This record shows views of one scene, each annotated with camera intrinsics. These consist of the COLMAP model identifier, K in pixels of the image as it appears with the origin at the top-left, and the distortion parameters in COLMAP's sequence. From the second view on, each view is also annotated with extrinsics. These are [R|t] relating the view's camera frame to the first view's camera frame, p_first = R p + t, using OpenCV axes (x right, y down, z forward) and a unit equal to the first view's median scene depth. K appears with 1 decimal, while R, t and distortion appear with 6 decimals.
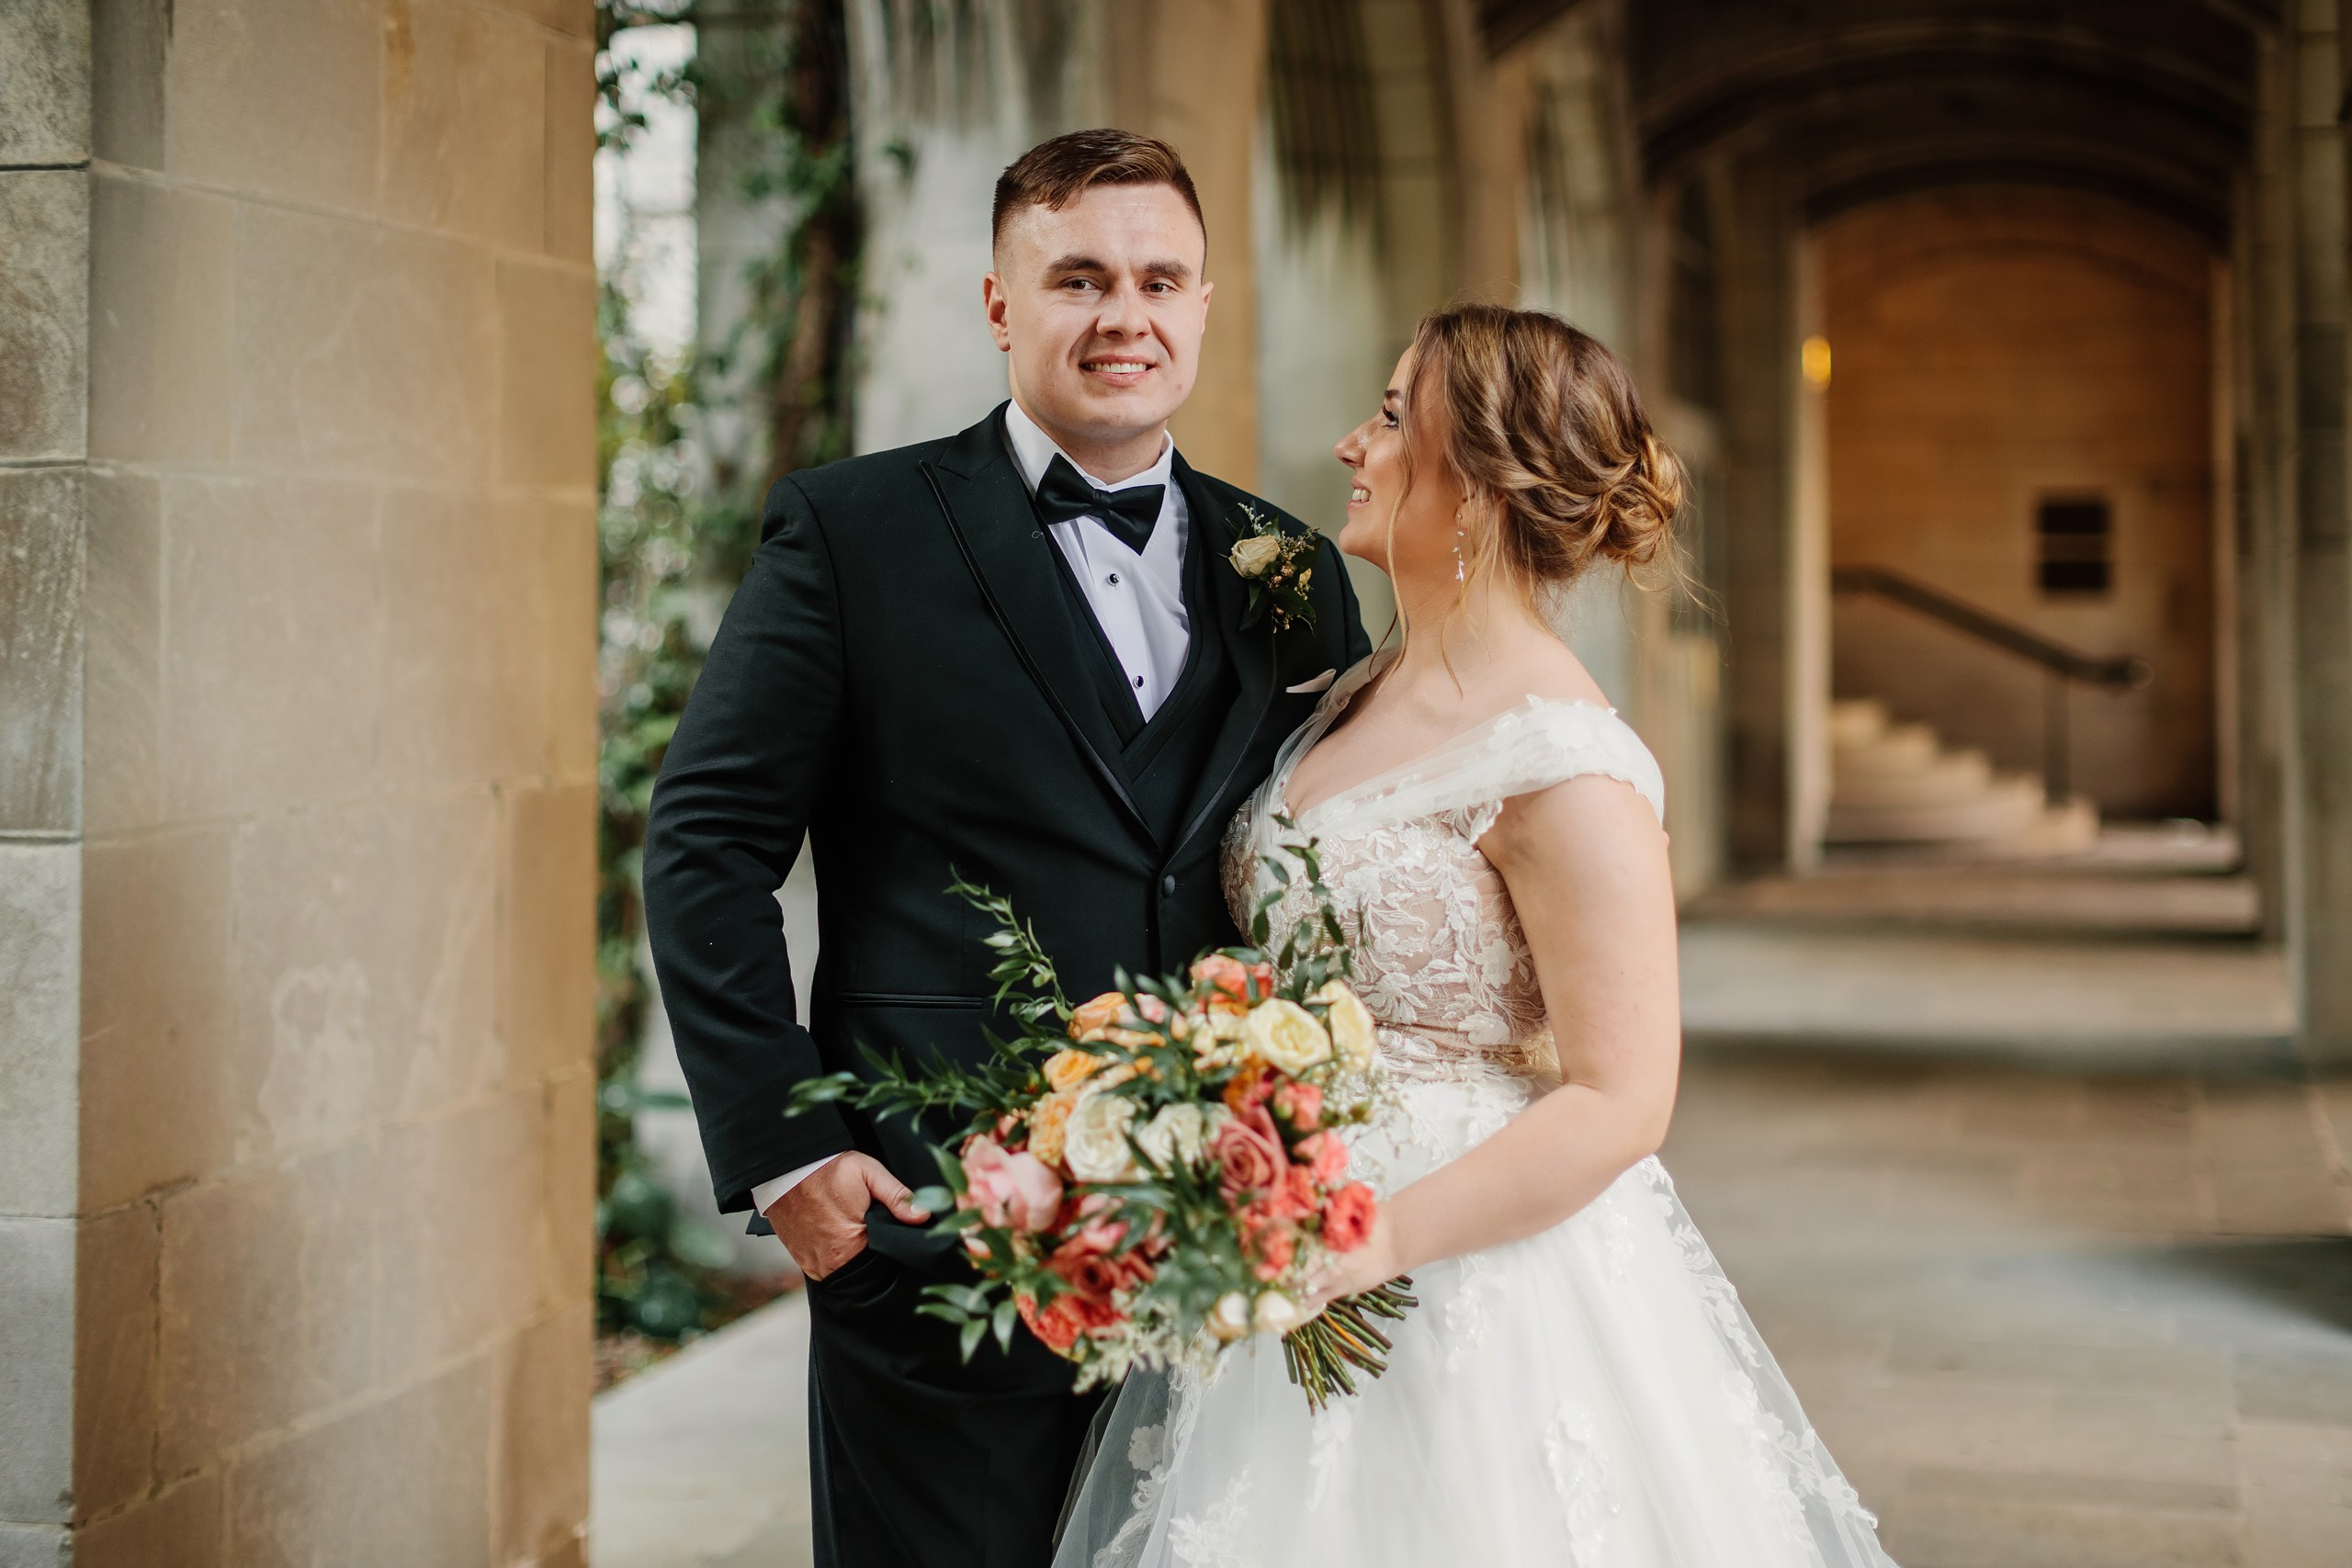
lens RADIAL K [[3467.2, 0, 1246.5], [0, 3467.2, 578.0], [0, 0, 1]] dist [0.027345, -0.024714]
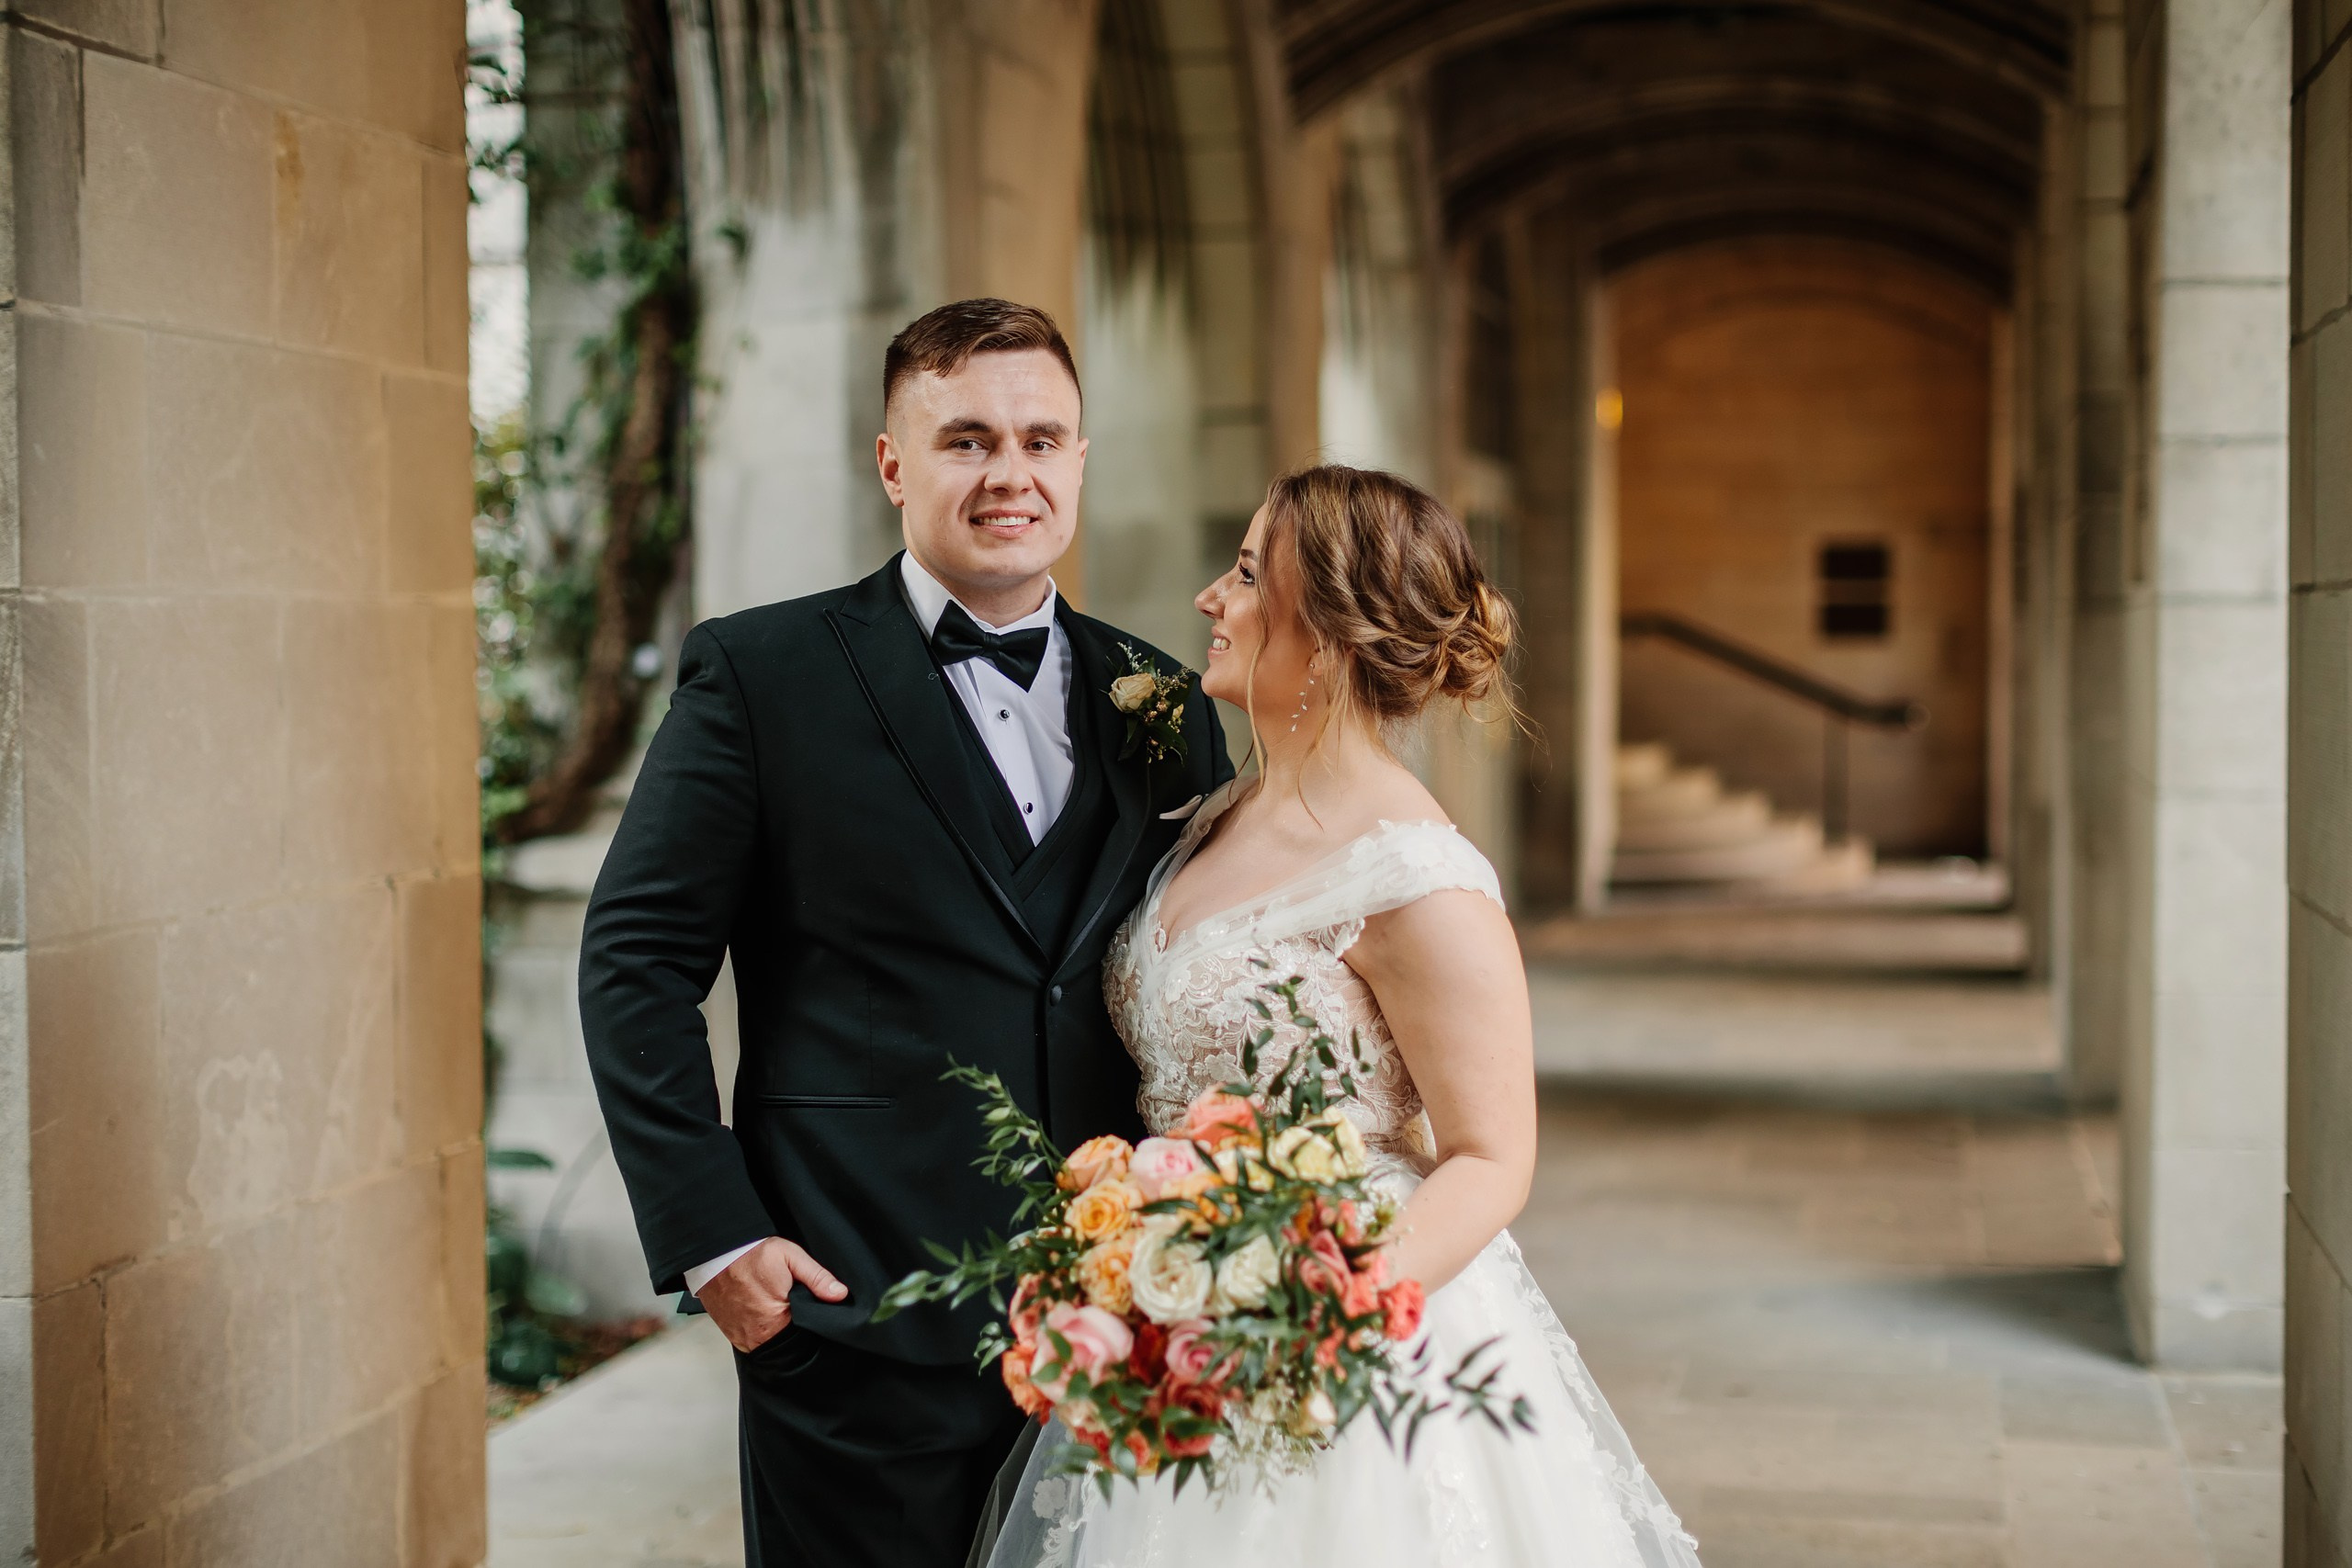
lens RADIAL K [[3455.7, 0, 1217.8], [0, 3455.7, 911.2], [0, 0, 1]] dist [0.038251, -0.066063]
pose [[0.998534, -0.004132, 0.053966, -0.026703], [-0.000616, 0.996149, 0.087674, -0.027006], [-0.054120, -0.087578, 0.994686, -0.069079]]
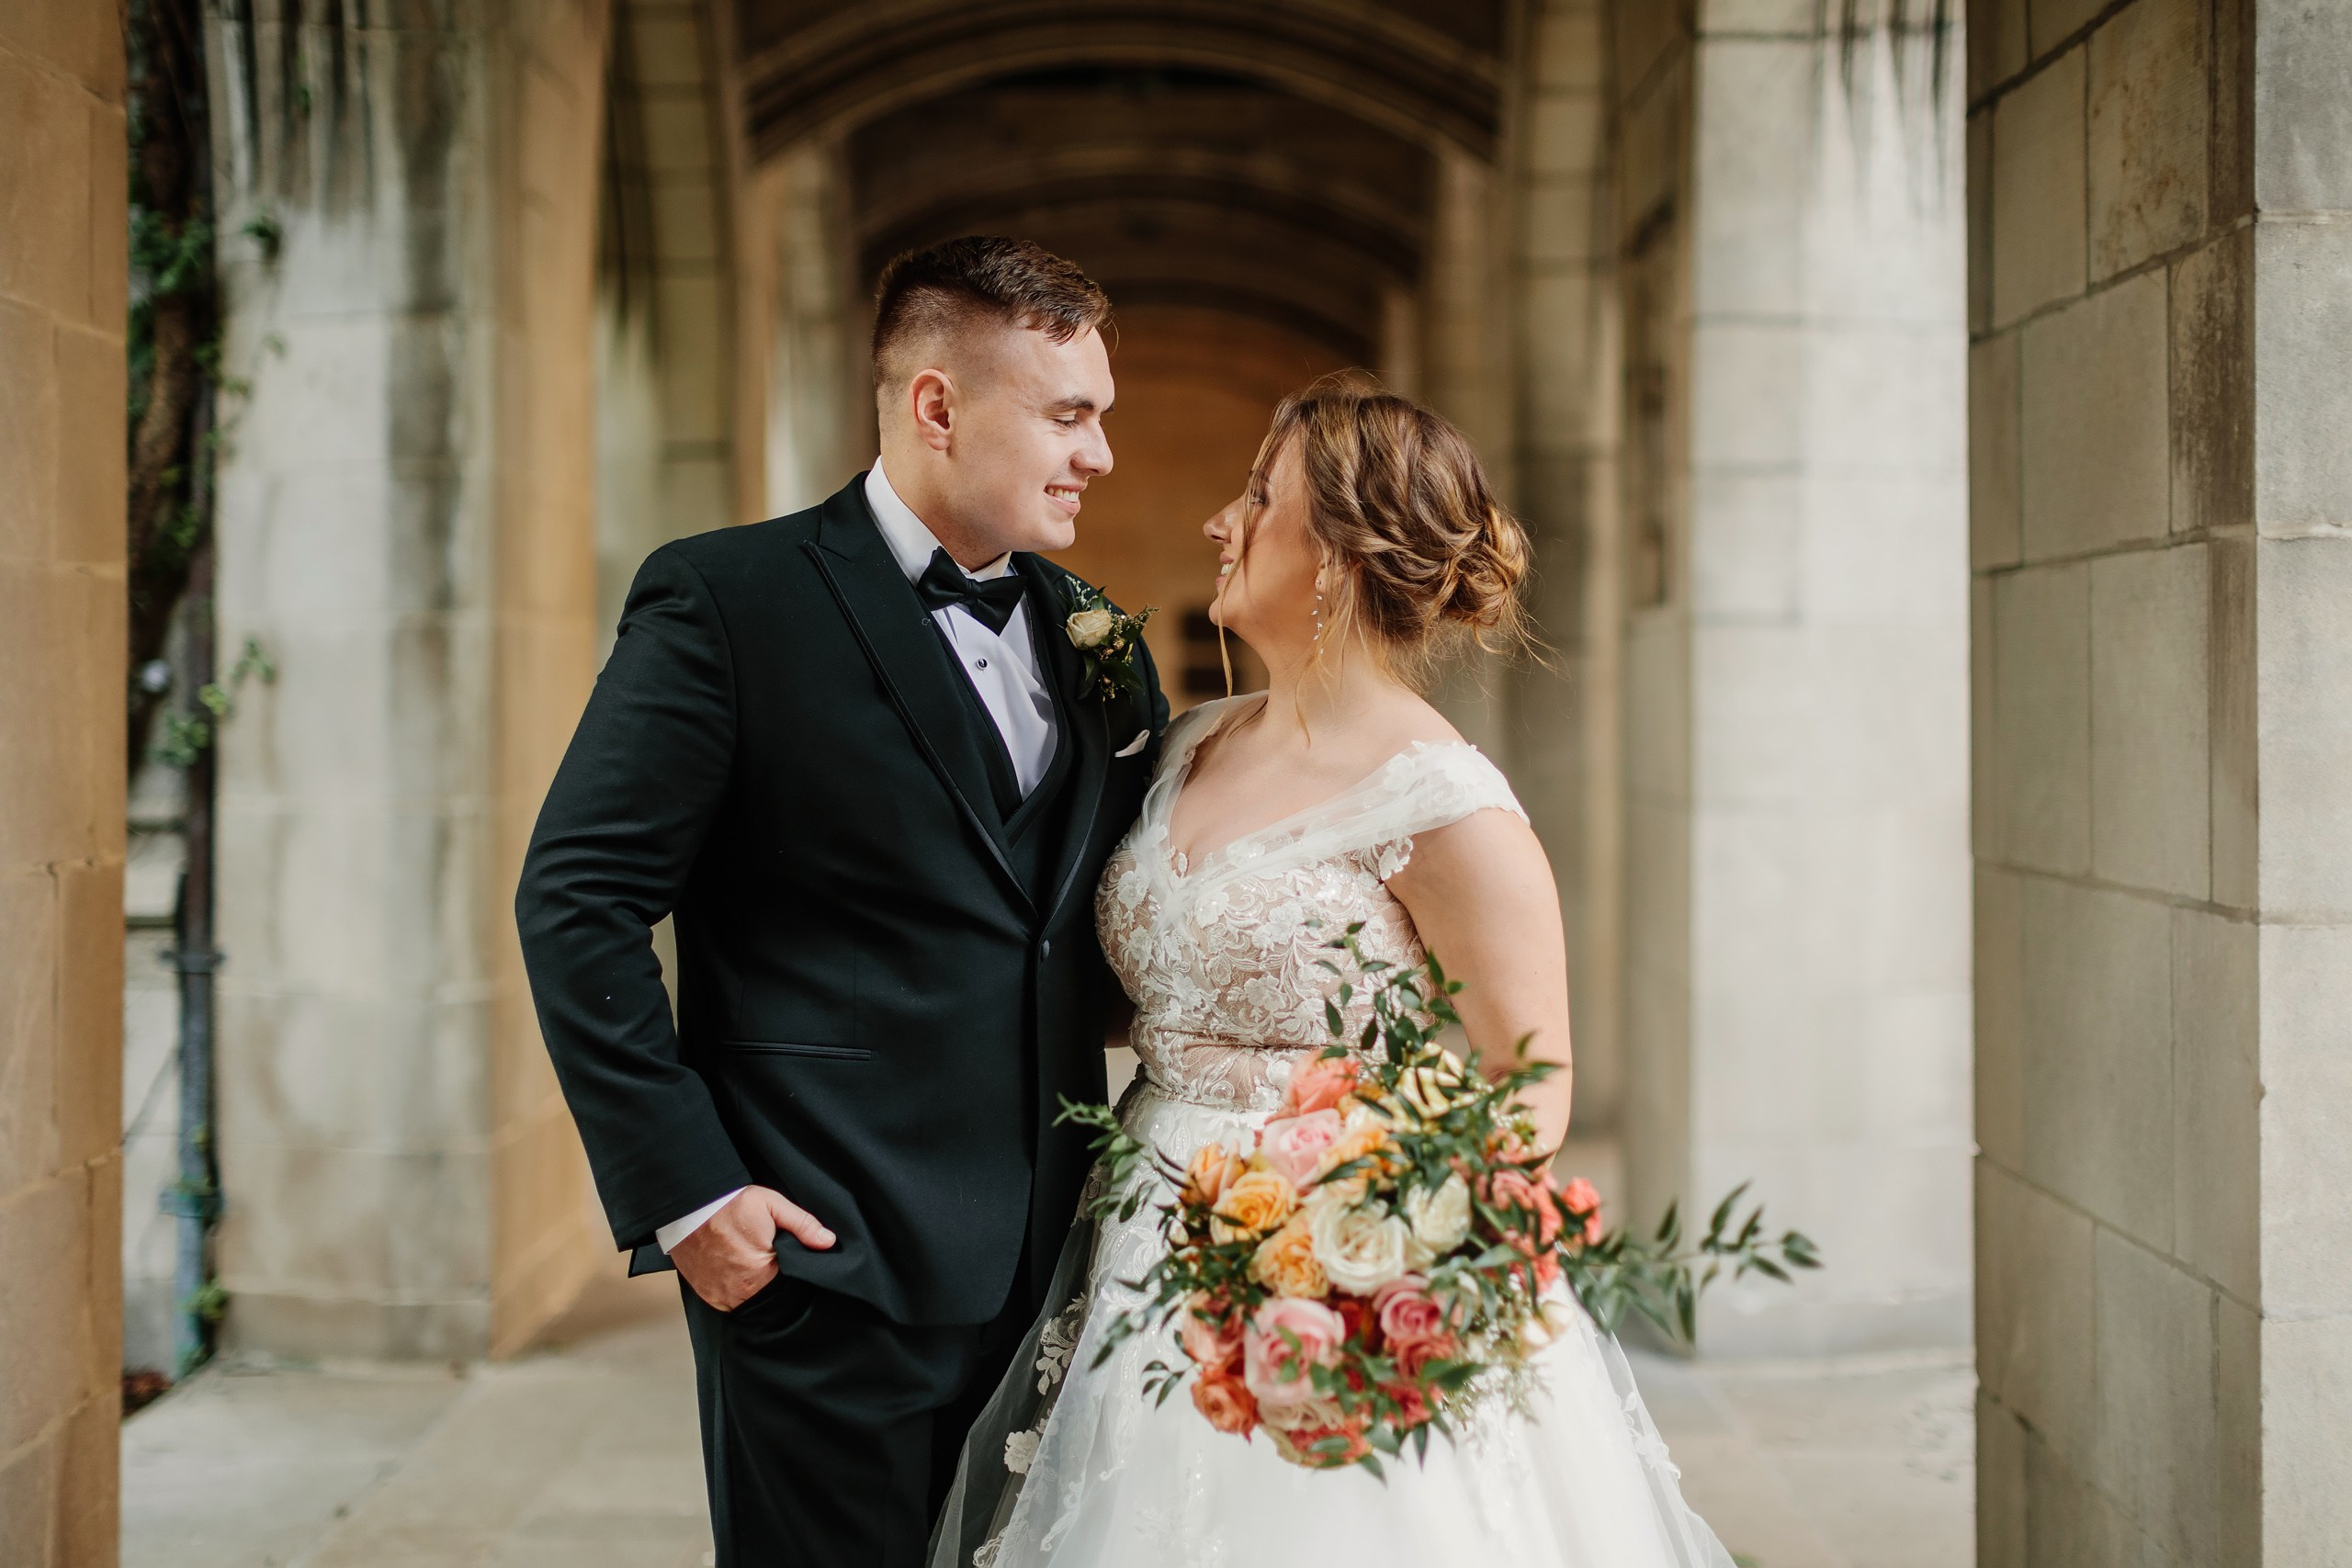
lens RADIAL K [[3404.6, 0, 1220.2], [0, 3404.6, 787.1], [0, 0, 1]] dist [0.045694, -0.017566]
pose [[0.965735, -0.002418, 0.259518, -0.175920], [-0.005417, 0.999551, 0.029470, 0.008513], [-0.259472, -0.029866, 0.965289, -0.019306]]
